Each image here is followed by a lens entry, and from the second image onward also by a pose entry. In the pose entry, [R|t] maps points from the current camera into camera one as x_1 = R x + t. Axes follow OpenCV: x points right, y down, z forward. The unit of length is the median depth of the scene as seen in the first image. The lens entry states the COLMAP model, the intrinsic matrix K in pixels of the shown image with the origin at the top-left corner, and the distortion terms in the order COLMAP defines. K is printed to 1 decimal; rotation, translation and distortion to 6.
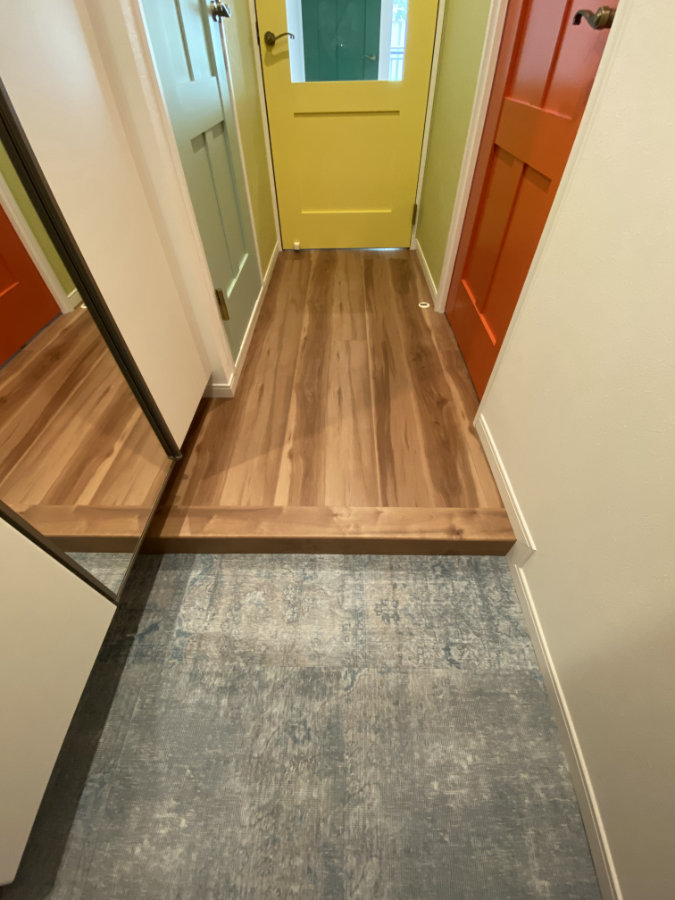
lens RADIAL K [[361.8, 0, 336.5], [0, 361.8, 446.1], [0, 0, 1]] dist [0.034785, -0.029833]
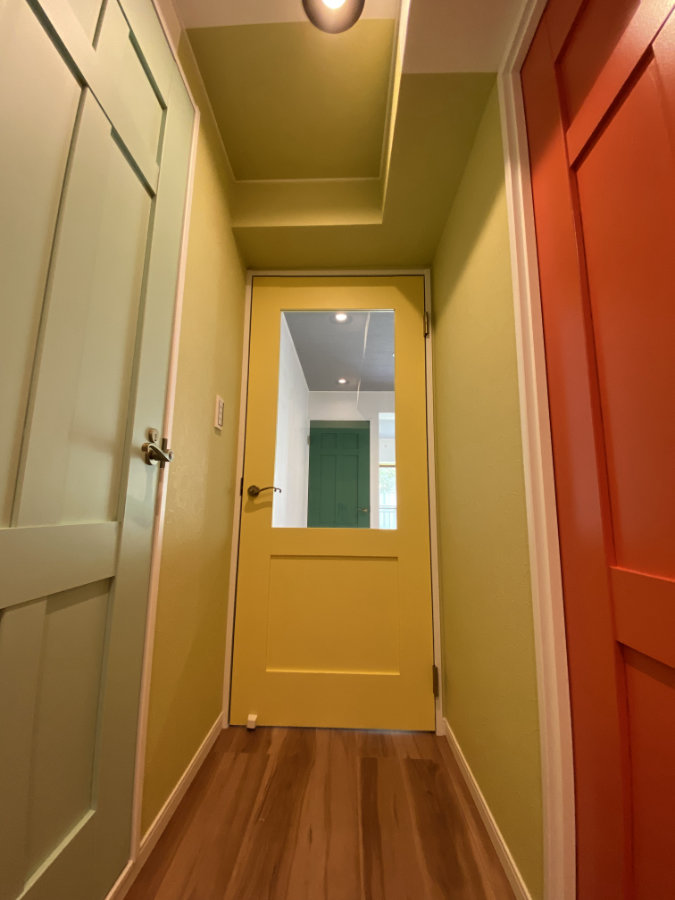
lens RADIAL K [[365.5, 0, 335.9], [0, 365.5, 447.6], [0, 0, 1]] dist [0.026948, -0.019869]
pose [[0.999426, 0.027785, -0.019362, 0.058222], [-0.031404, 0.546390, -0.836942, -0.507738], [-0.012675, 0.837070, 0.546950, 0.482063]]
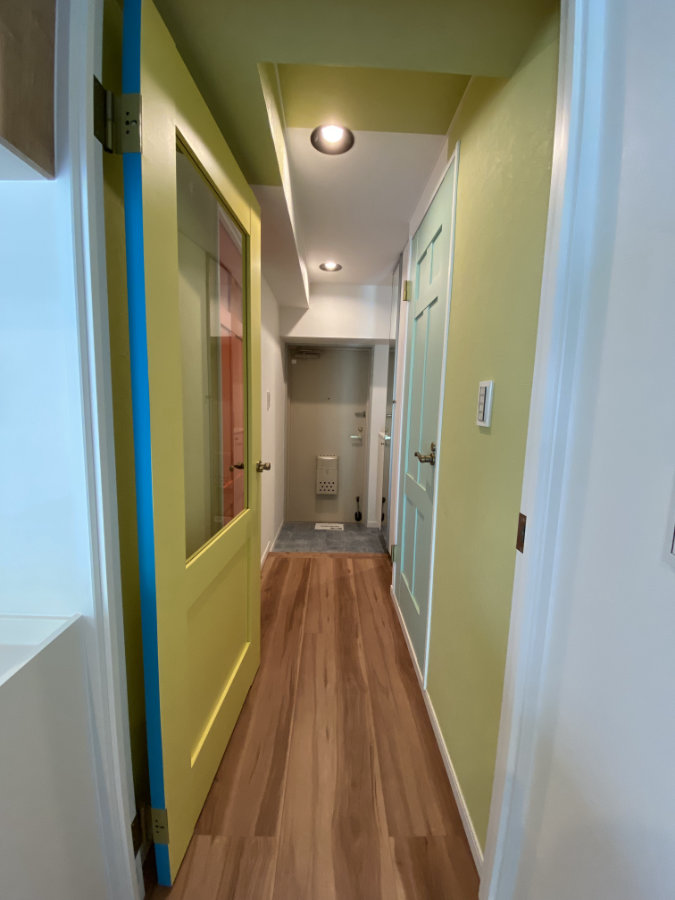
lens RADIAL K [[361.8, 0, 336.5], [0, 361.8, 446.1], [0, 0, 1]] dist [0.034785, -0.029833]
pose [[-0.999340, -0.010217, -0.034859, 0.032254], [-0.034405, 0.574127, 0.818043, -2.014199], [0.011656, 0.818703, -0.574100, 1.495984]]
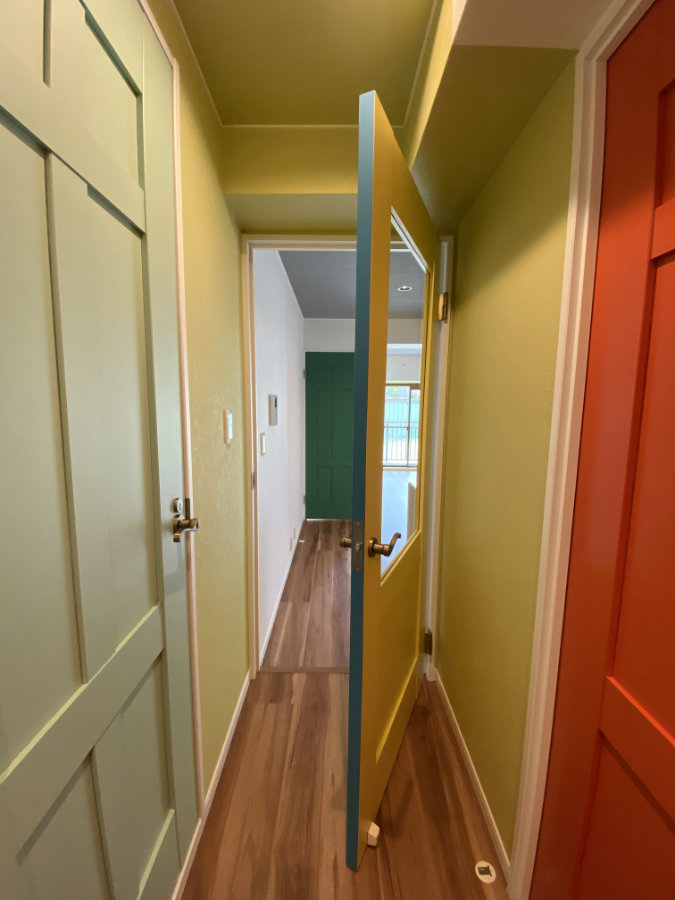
lens RADIAL K [[365.5, 0, 335.9], [0, 365.5, 447.6], [0, 0, 1]] dist [0.026948, -0.019869]
pose [[0.999564, 0.024760, 0.016101, -0.016880], [-0.008071, 0.753399, -0.657514, -0.723739], [-0.028410, 0.657097, 0.753270, 0.239028]]
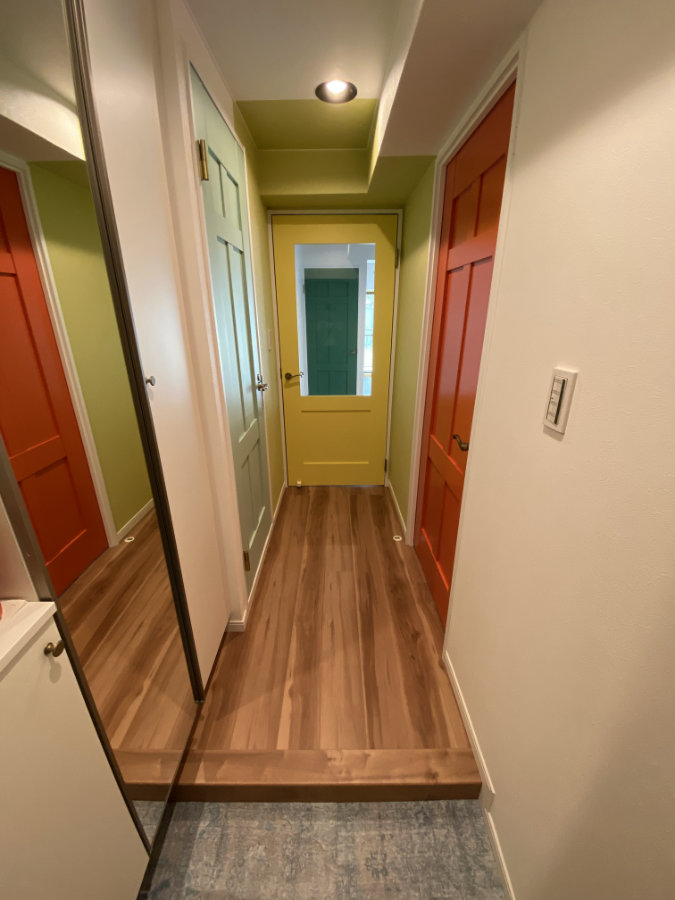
lens RADIAL K [[358.8, 0, 336.4], [0, 358.8, 447.7], [0, 0, 1]] dist [0.001288, -0.013895]
pose [[0.999694, 0.003824, 0.024438, -0.009922], [0.007704, 0.890699, -0.454528, -0.142030], [-0.023504, 0.454577, 0.890397, -0.372575]]
